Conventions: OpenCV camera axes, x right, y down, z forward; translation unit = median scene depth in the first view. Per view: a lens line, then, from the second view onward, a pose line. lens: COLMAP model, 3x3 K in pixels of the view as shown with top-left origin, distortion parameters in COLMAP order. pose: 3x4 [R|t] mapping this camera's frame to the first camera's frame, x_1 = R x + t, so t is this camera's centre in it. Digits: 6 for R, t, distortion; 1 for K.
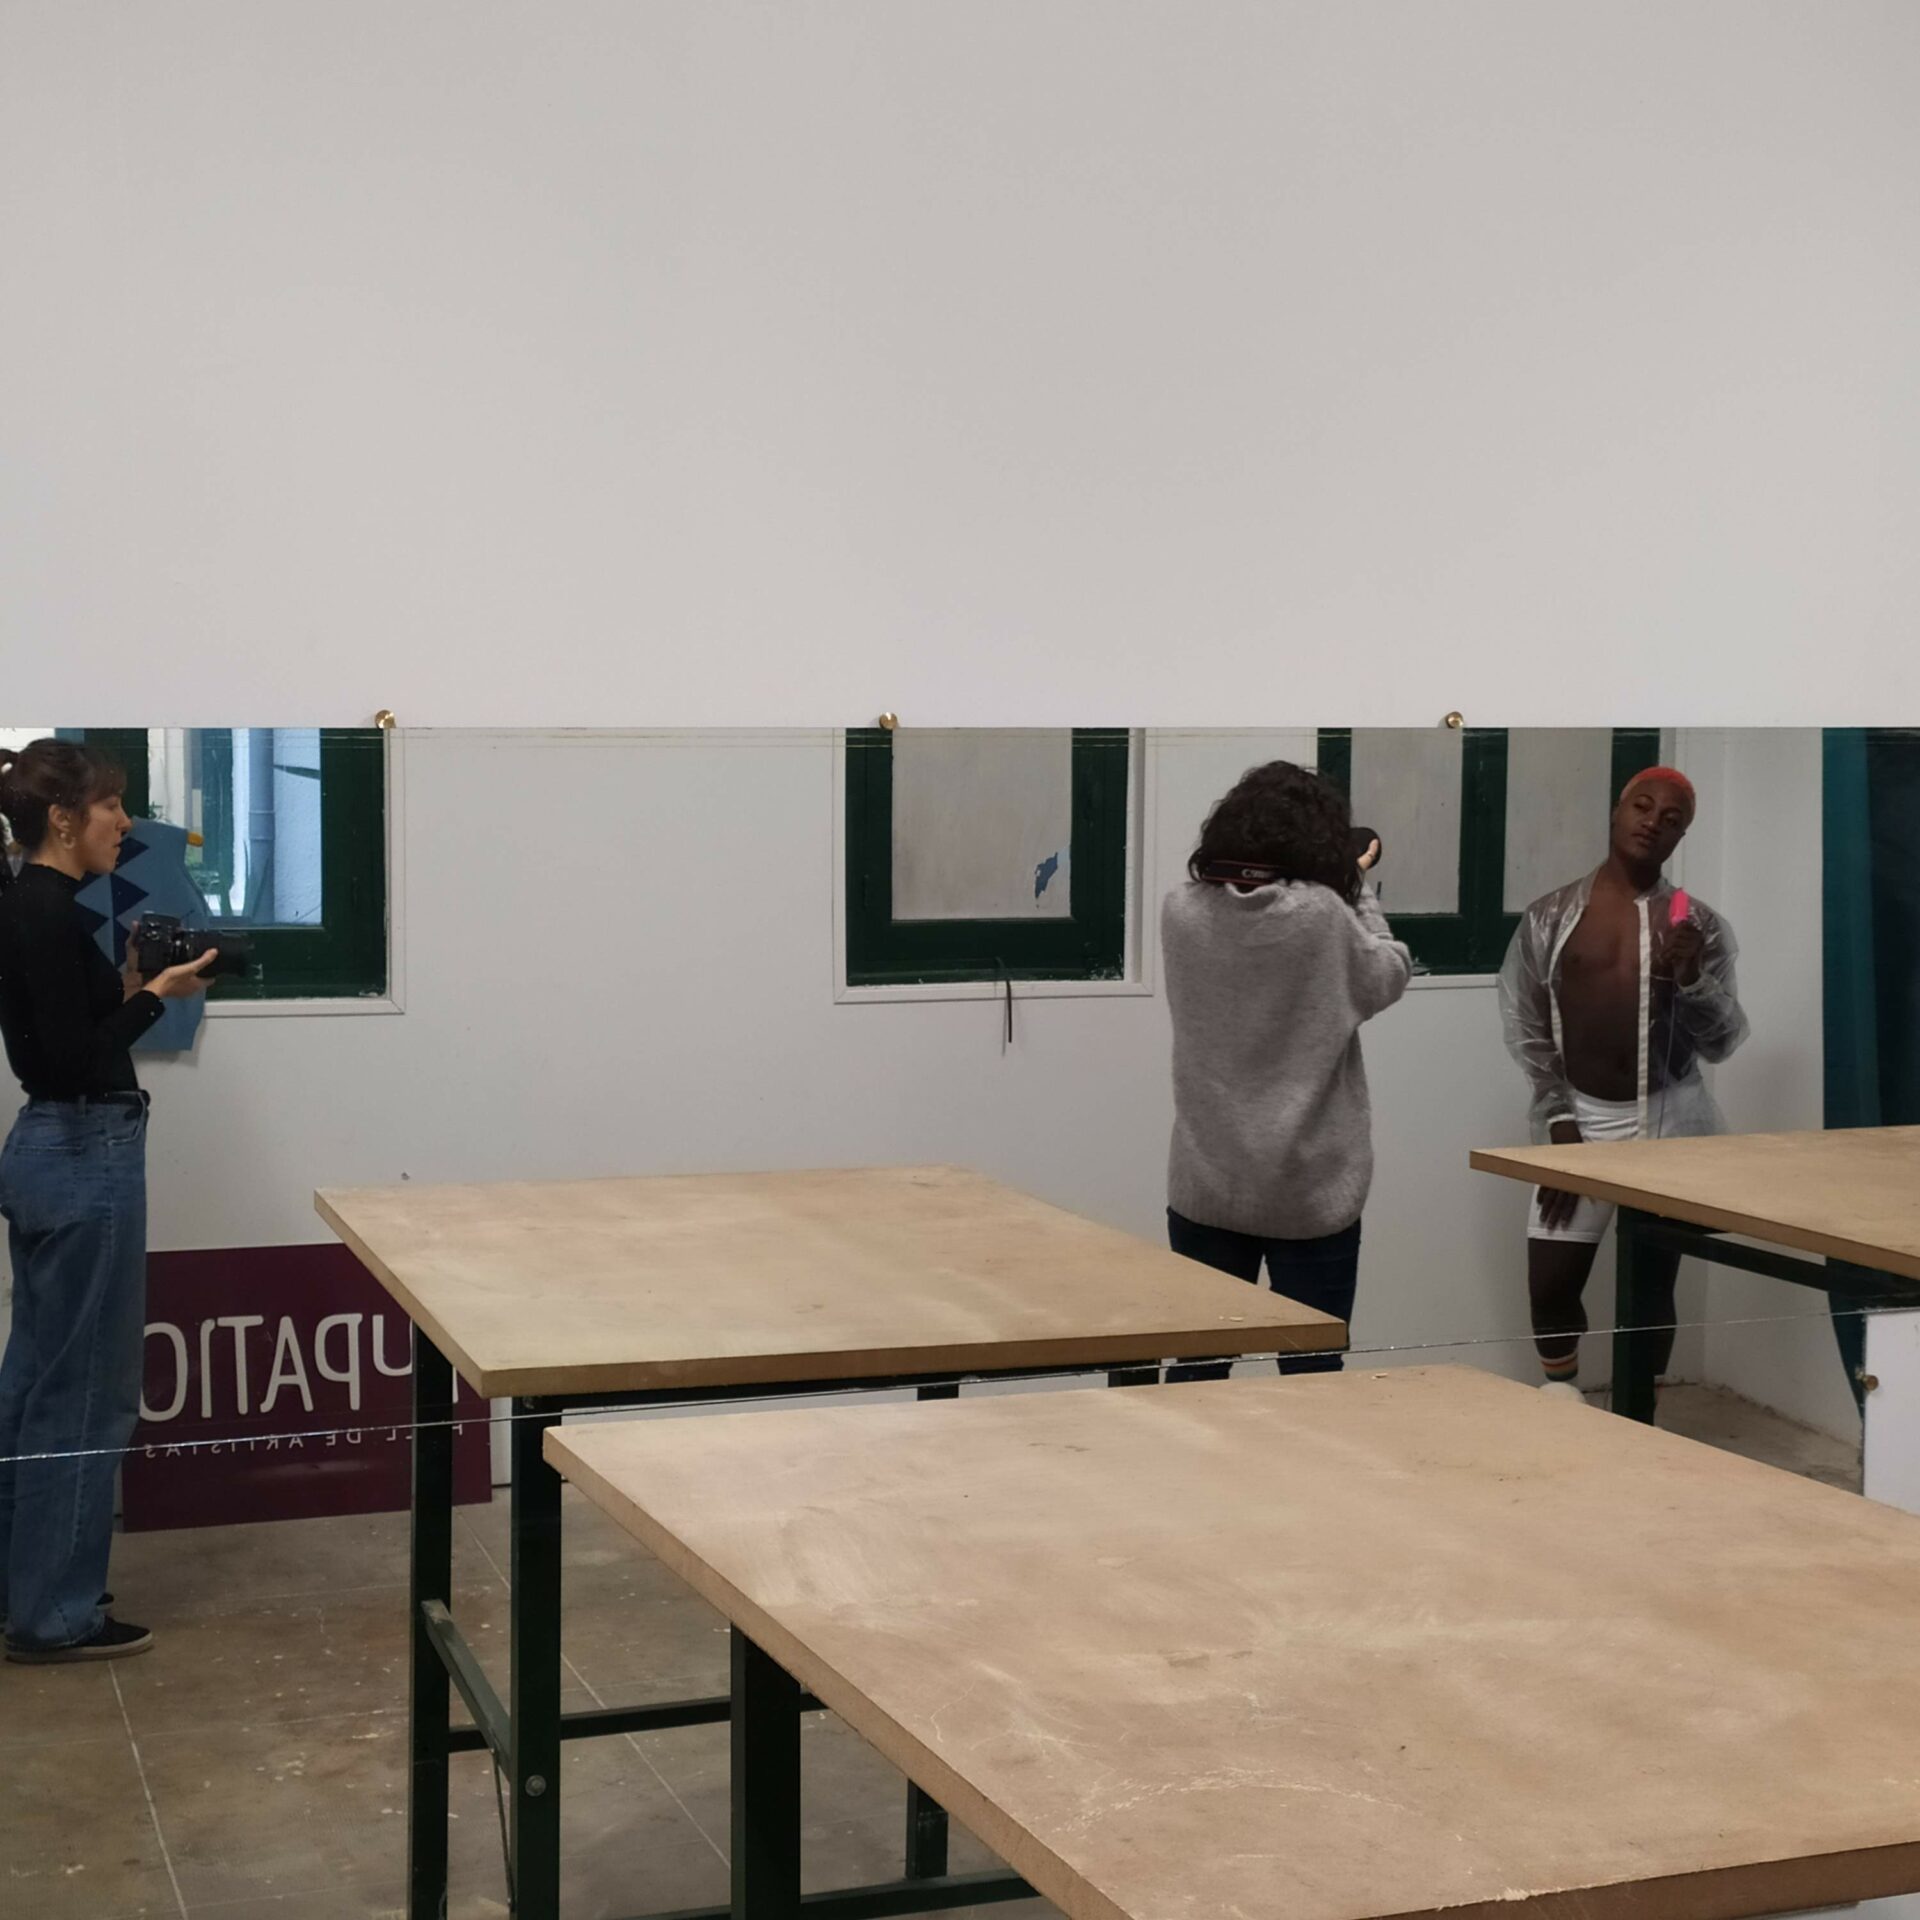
lens RADIAL K [[2979.9, 0, 966.8], [0, 2979.9, 980.5], [0, 0, 1]] dist [0.029319, 0.000000]
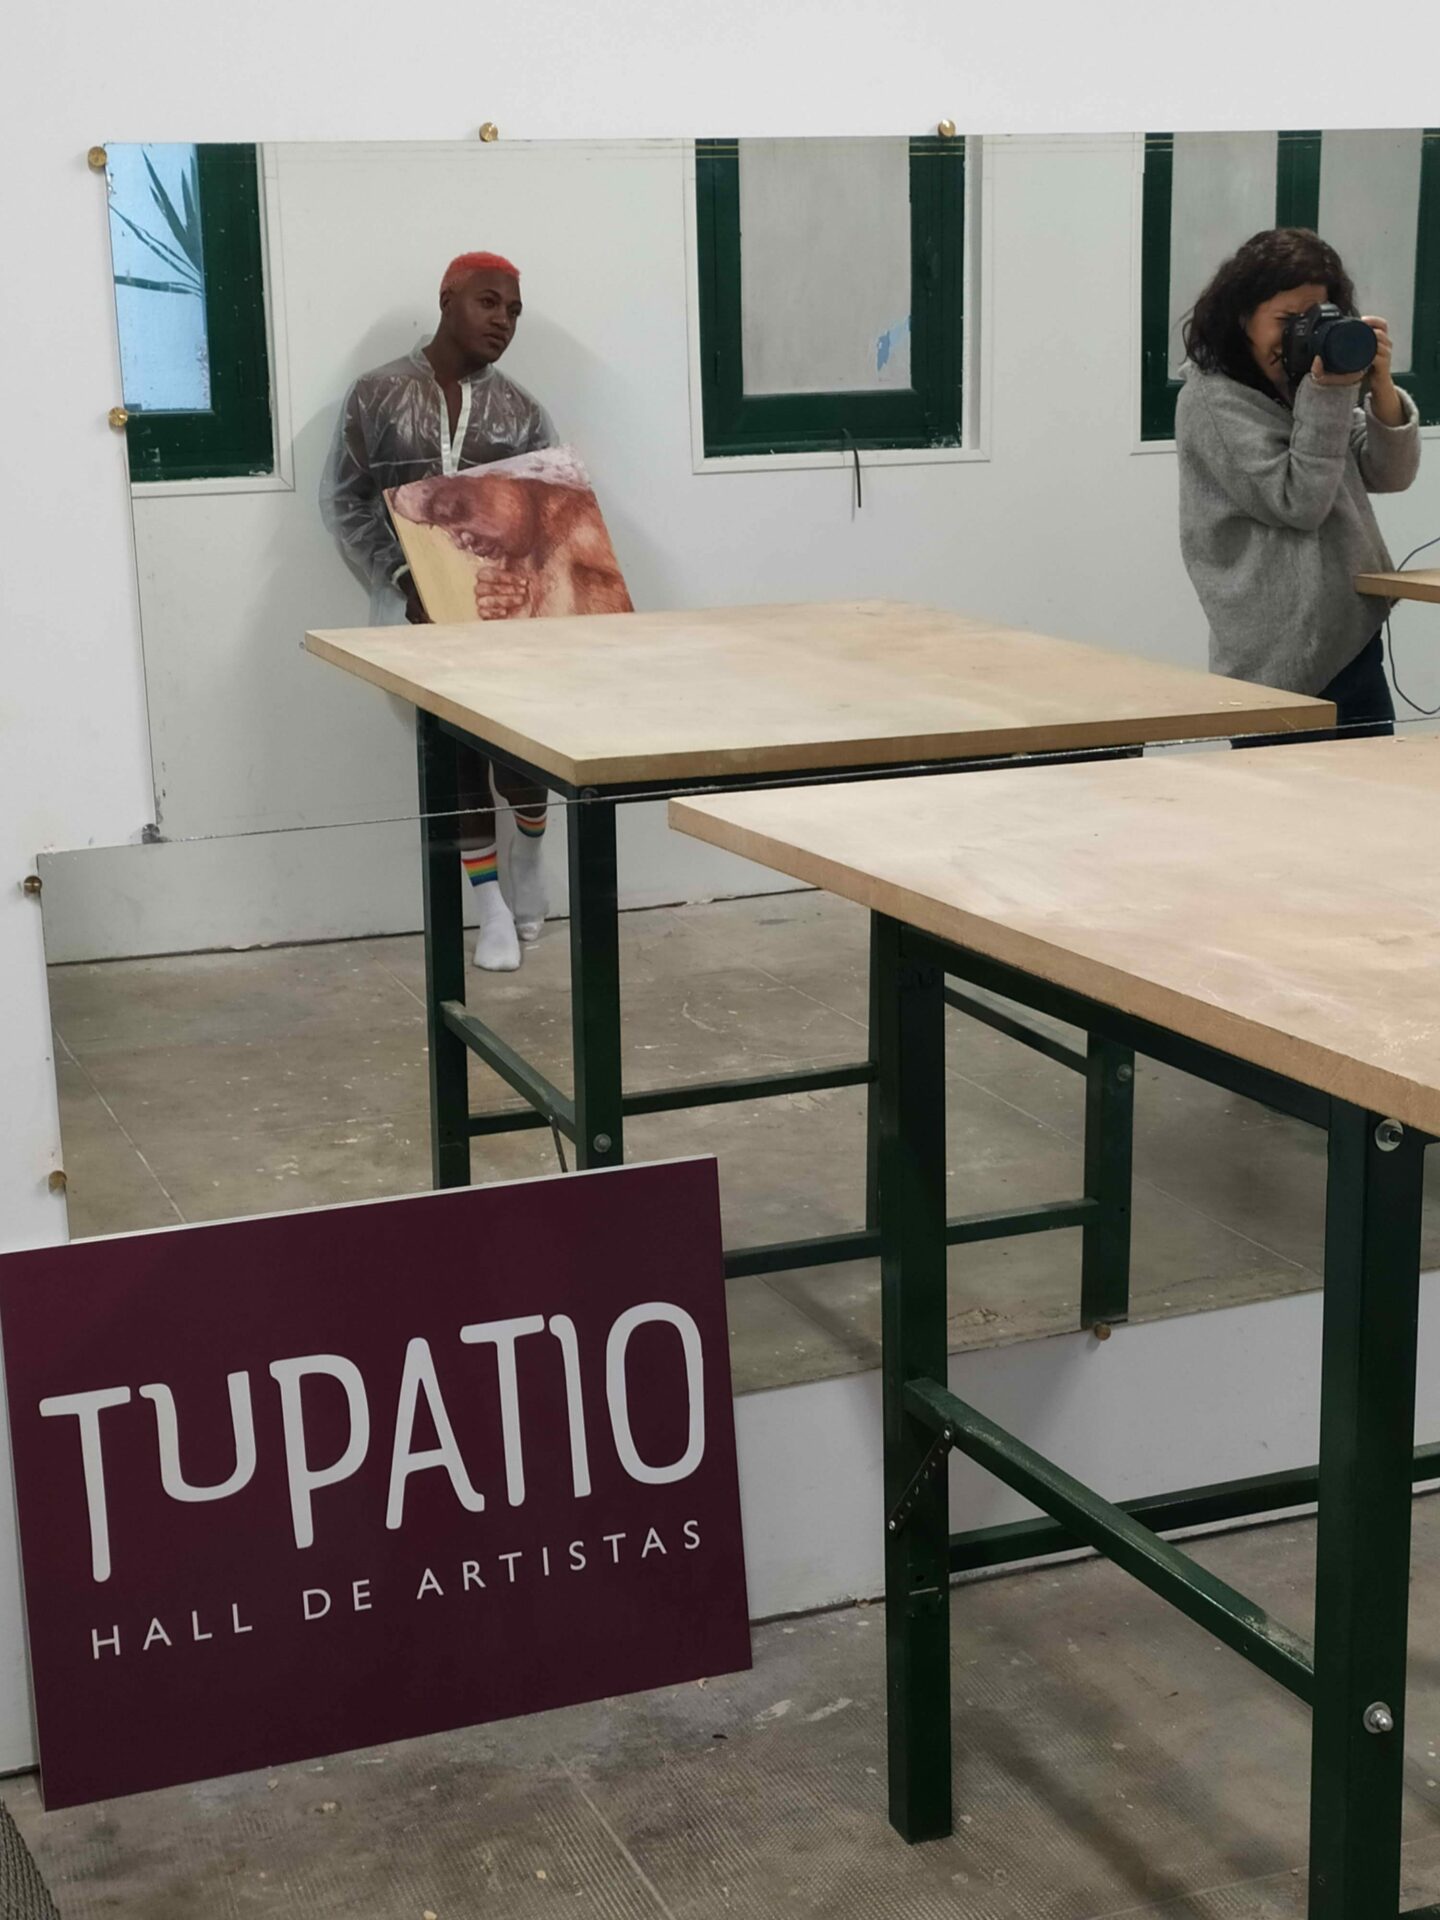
lens RADIAL K [[2799.4, 0, 720.1], [0, 2799.4, 969.6], [0, 0, 1]] dist [0.019297, 0.000000]
pose [[0.999374, -0.029799, 0.019080, -0.099902], [0.026281, 0.986171, 0.163631, 0.030716], [-0.023692, -0.163027, 0.986337, -0.014433]]
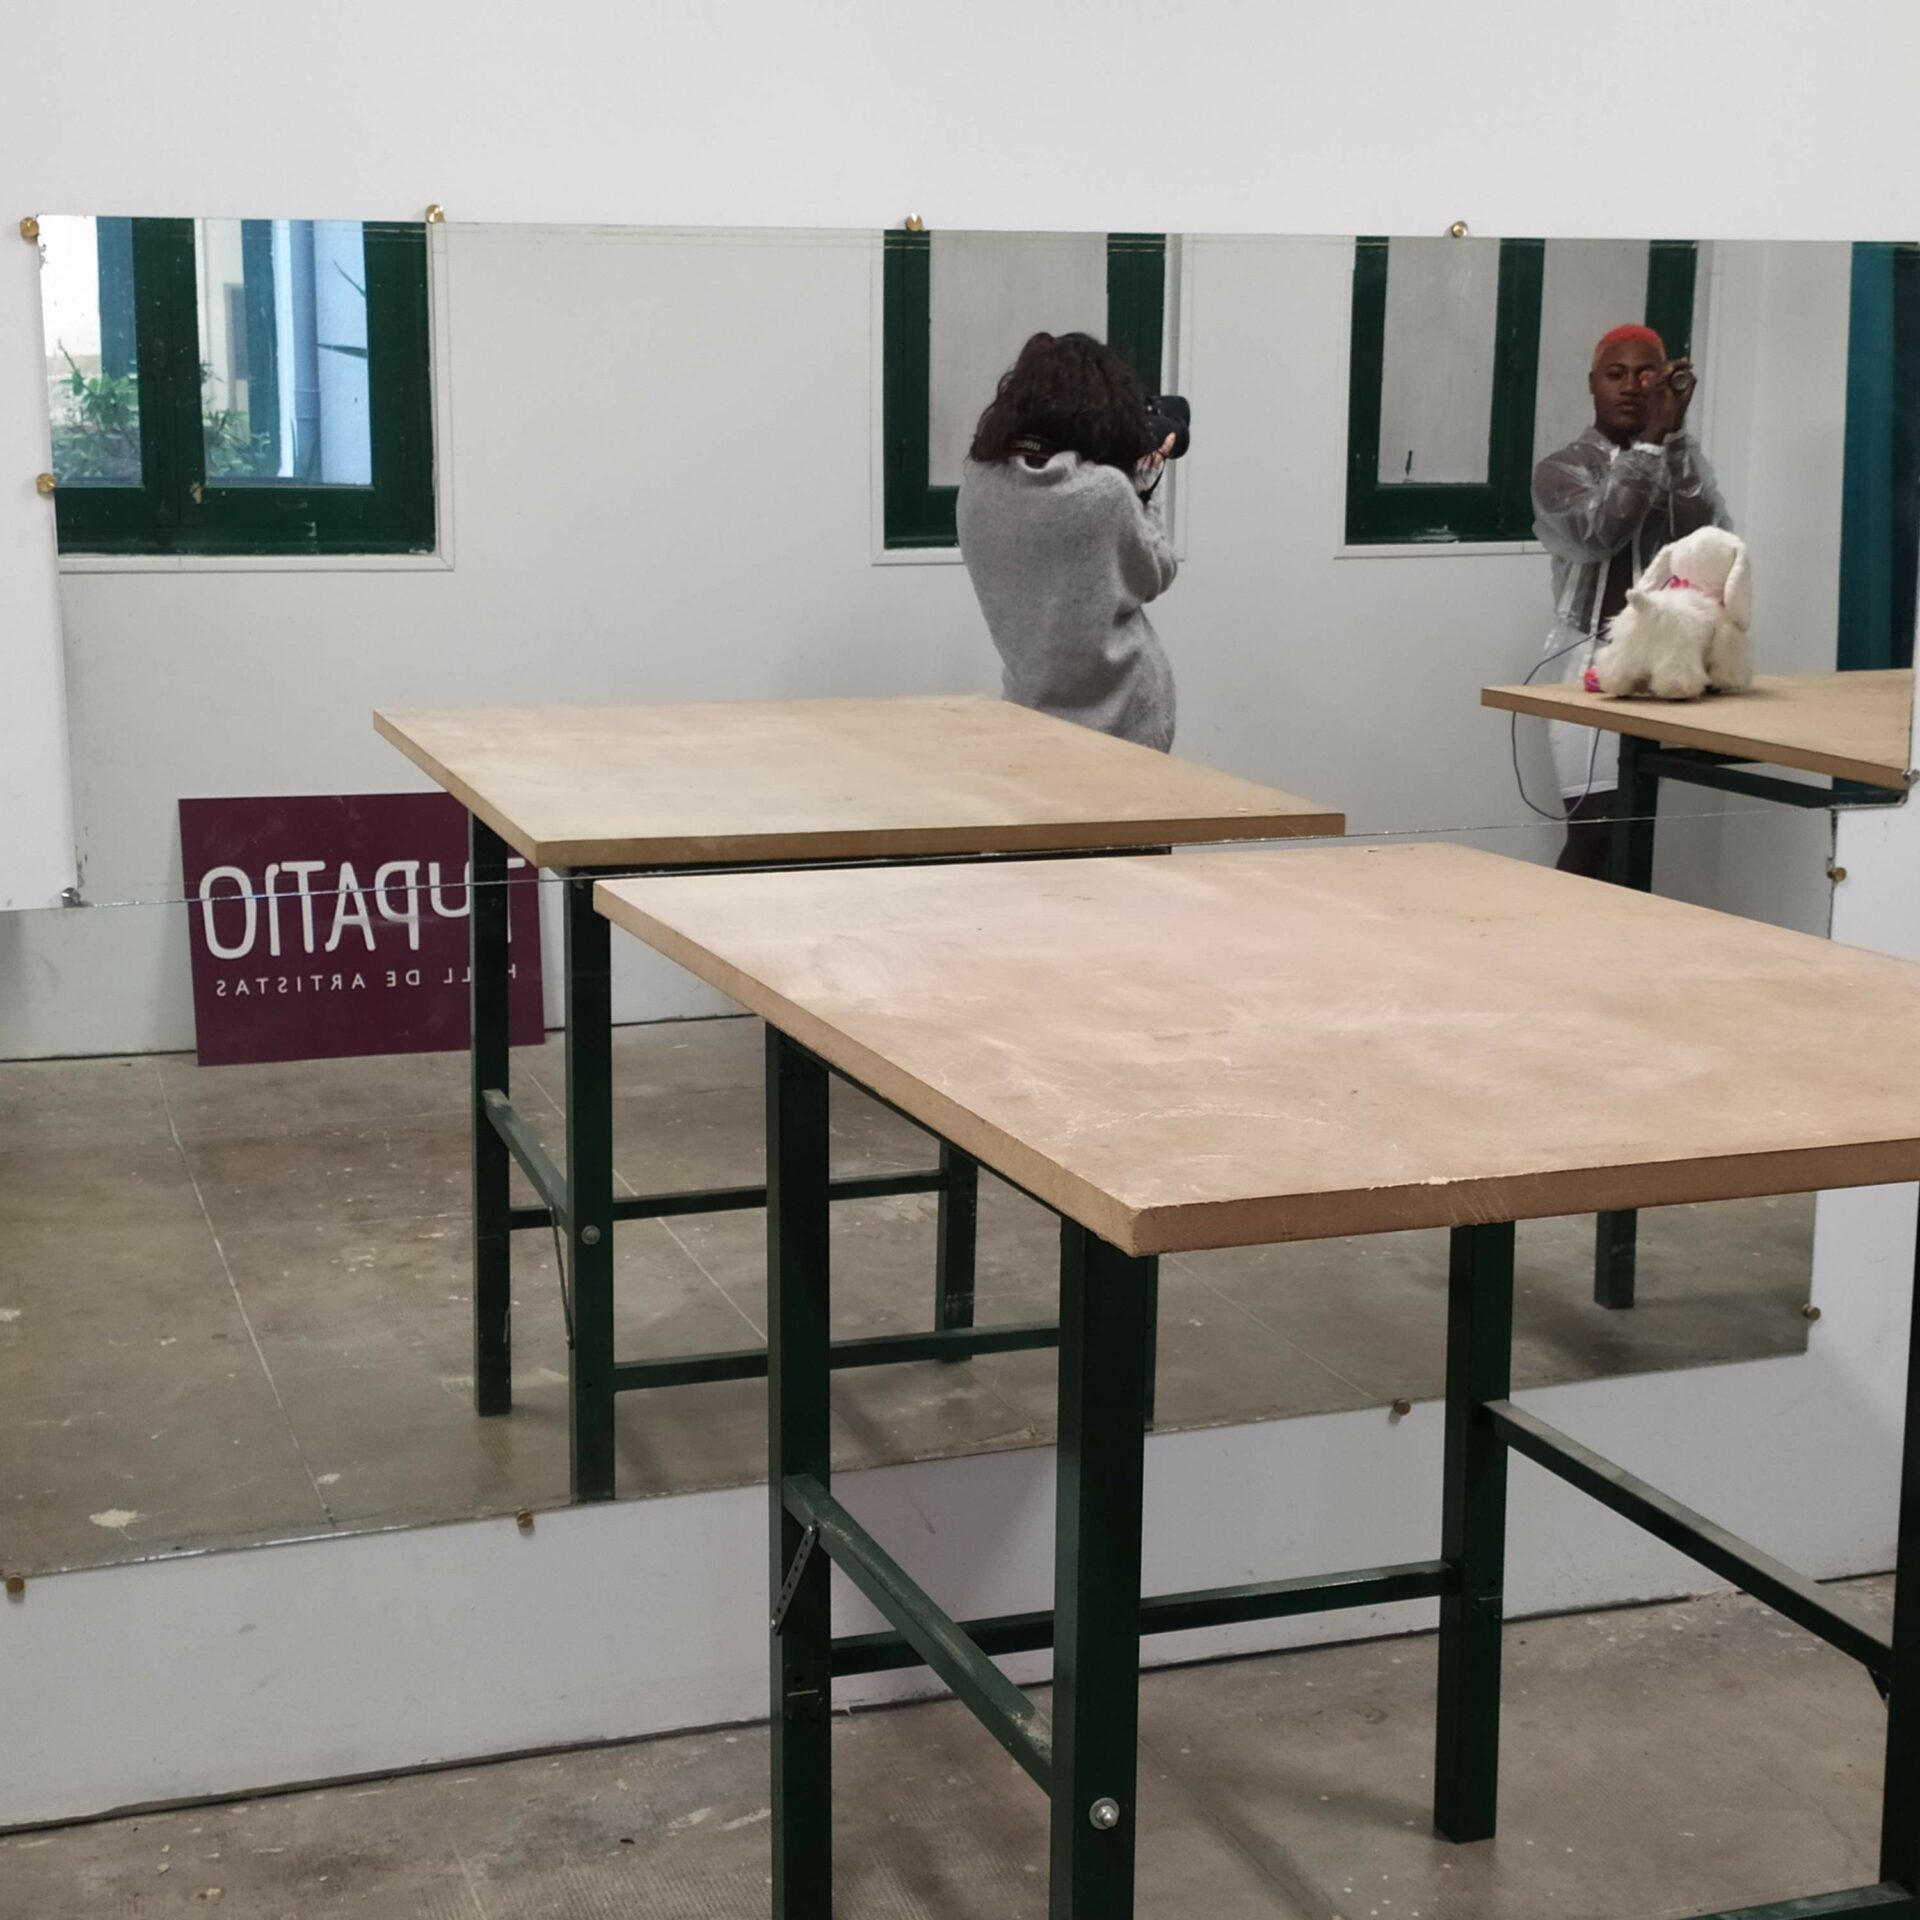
lens RADIAL K [[2979.9, 0, 963.1], [0, 2979.9, 975.9], [0, 0, 1]] dist [0.029319, 0.000000]
pose [[0.999845, 0.005979, -0.016579, 0.007418], [-0.003878, 0.992281, 0.123946, 0.033965], [0.017192, -0.123862, 0.992150, -0.054294]]
